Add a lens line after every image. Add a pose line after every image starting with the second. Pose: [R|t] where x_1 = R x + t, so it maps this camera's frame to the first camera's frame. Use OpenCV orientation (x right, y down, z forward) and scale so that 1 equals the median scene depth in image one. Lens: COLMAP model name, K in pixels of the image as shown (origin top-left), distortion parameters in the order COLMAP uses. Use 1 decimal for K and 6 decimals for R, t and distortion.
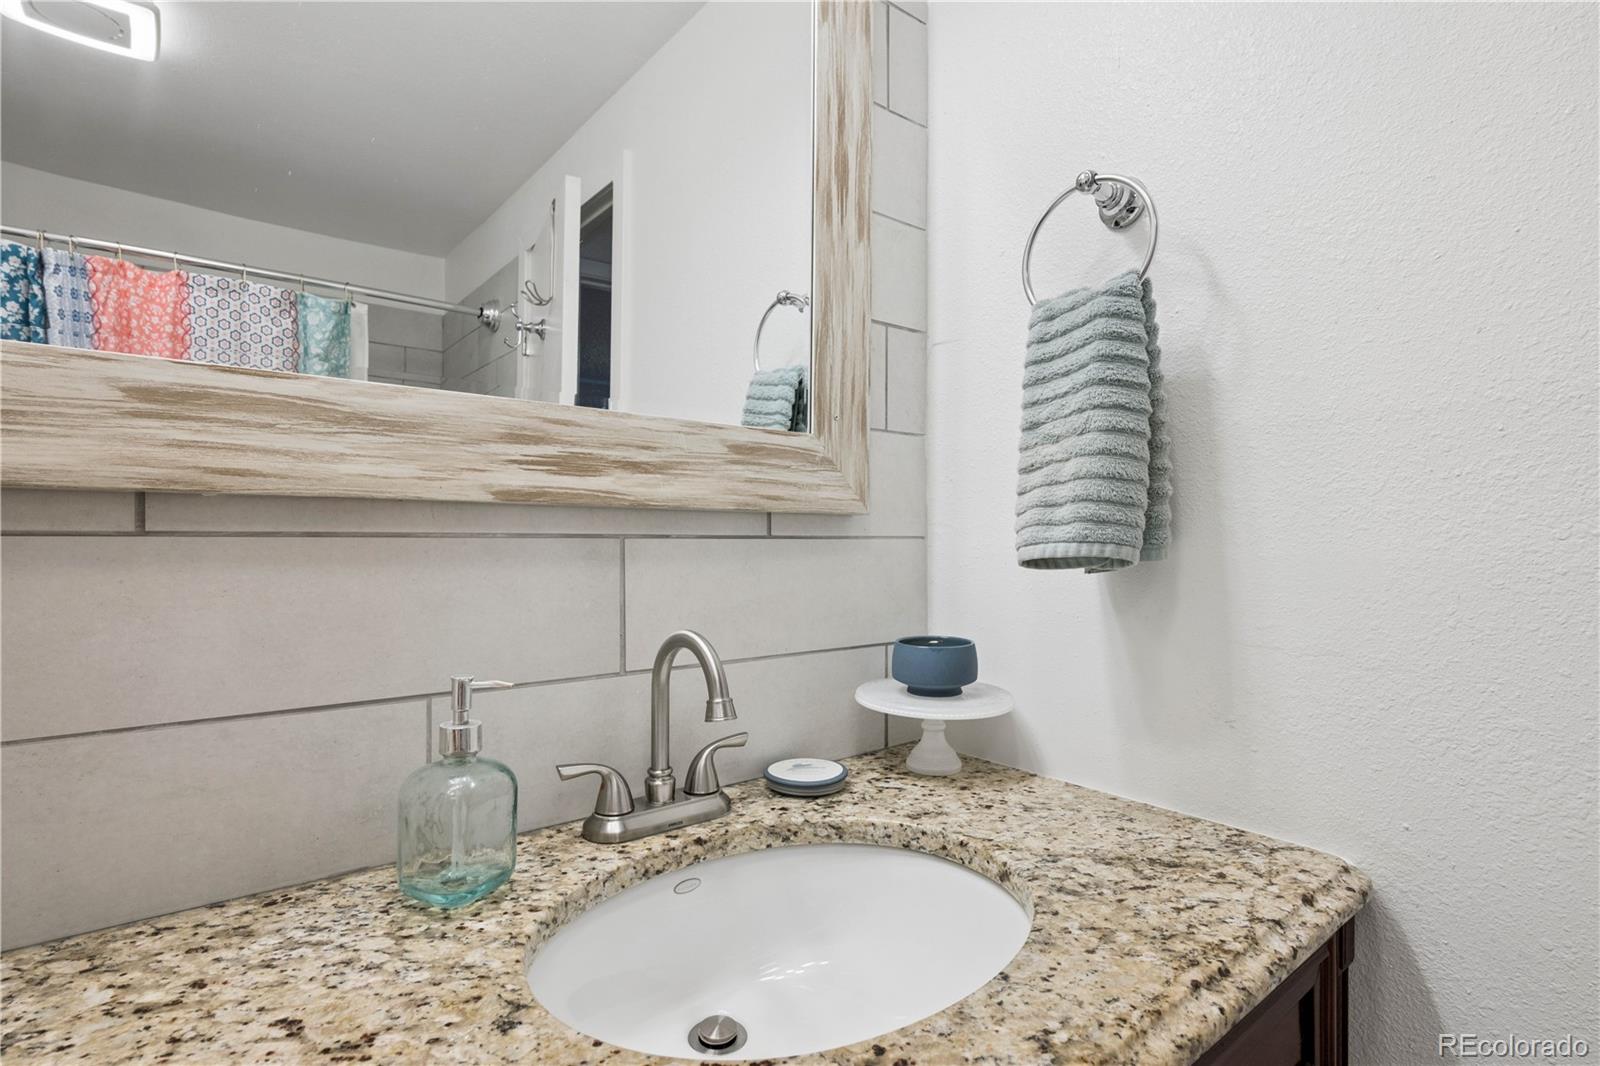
lens RADIAL K [[779.0, 0, 797.5], [0, 779.0, 540.1], [0, 0, 1]] dist [-0.000530, -0.000734]
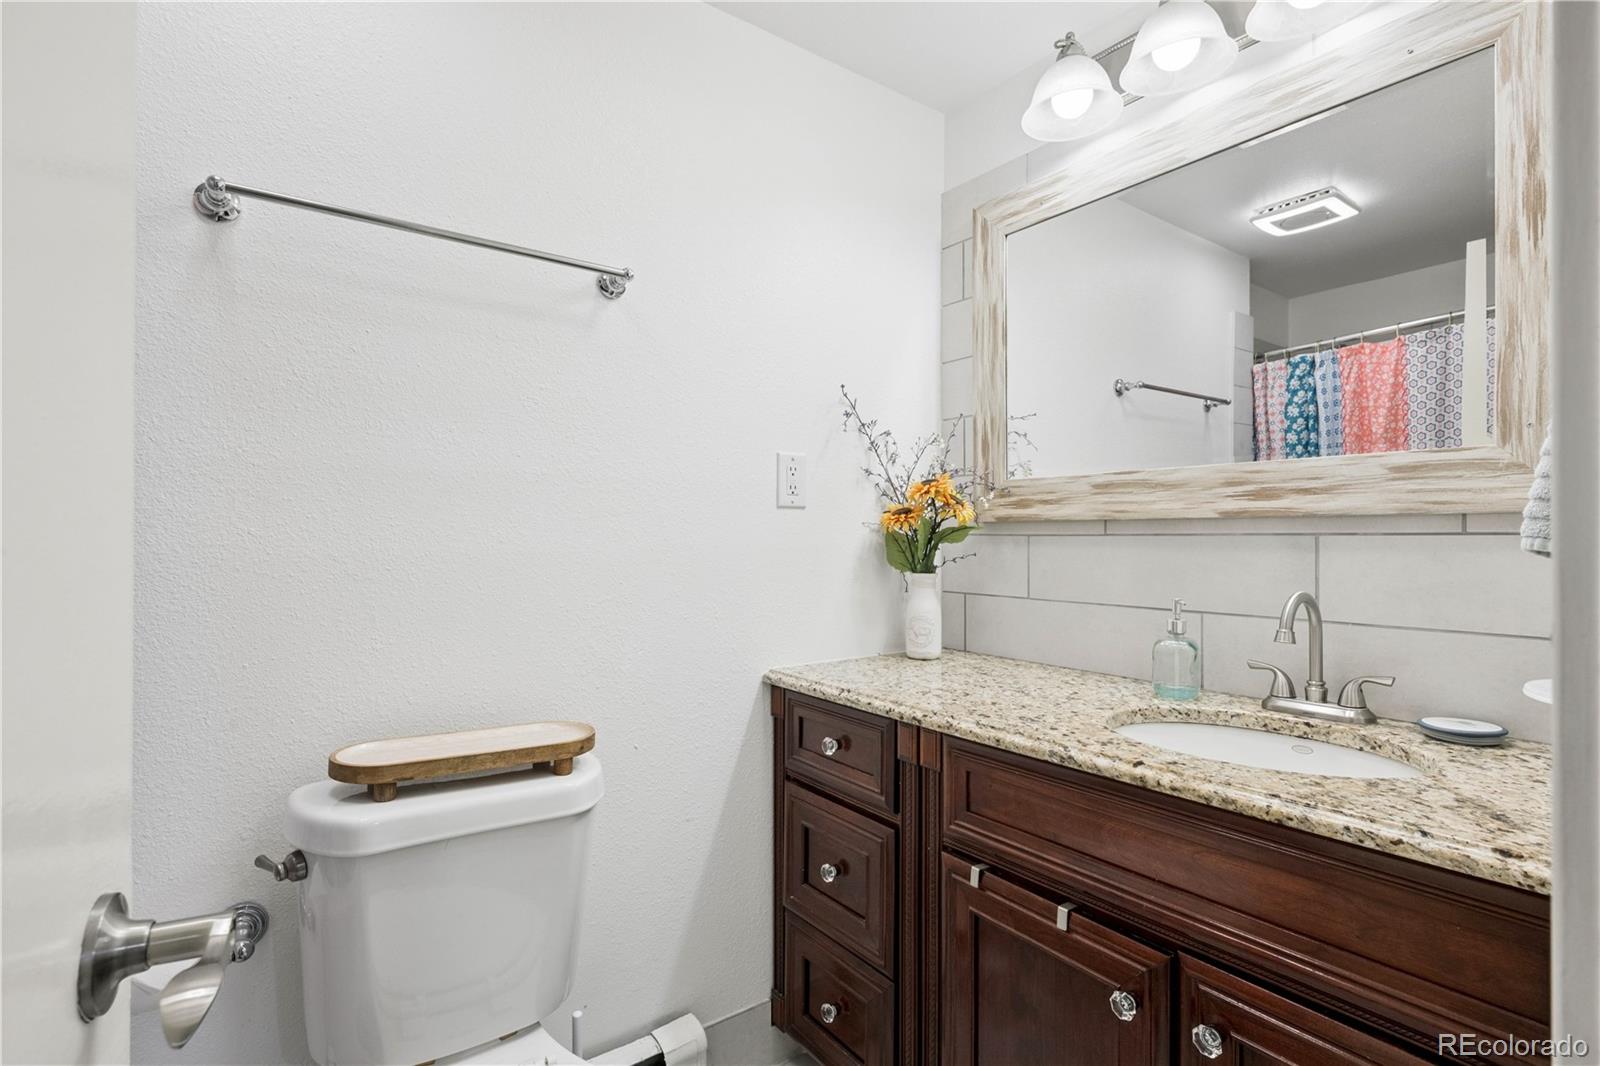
lens RADIAL K [[779.0, 0, 803.5], [0, 779.0, 533.9], [0, 0, 1]] dist [-0.000530, -0.000734]
pose [[-0.027961, -0.004141, -0.999600, 1.637215], [0.004015, 0.999983, -0.004255, -0.003576], [0.999601, -0.004133, -0.027944, 0.003931]]
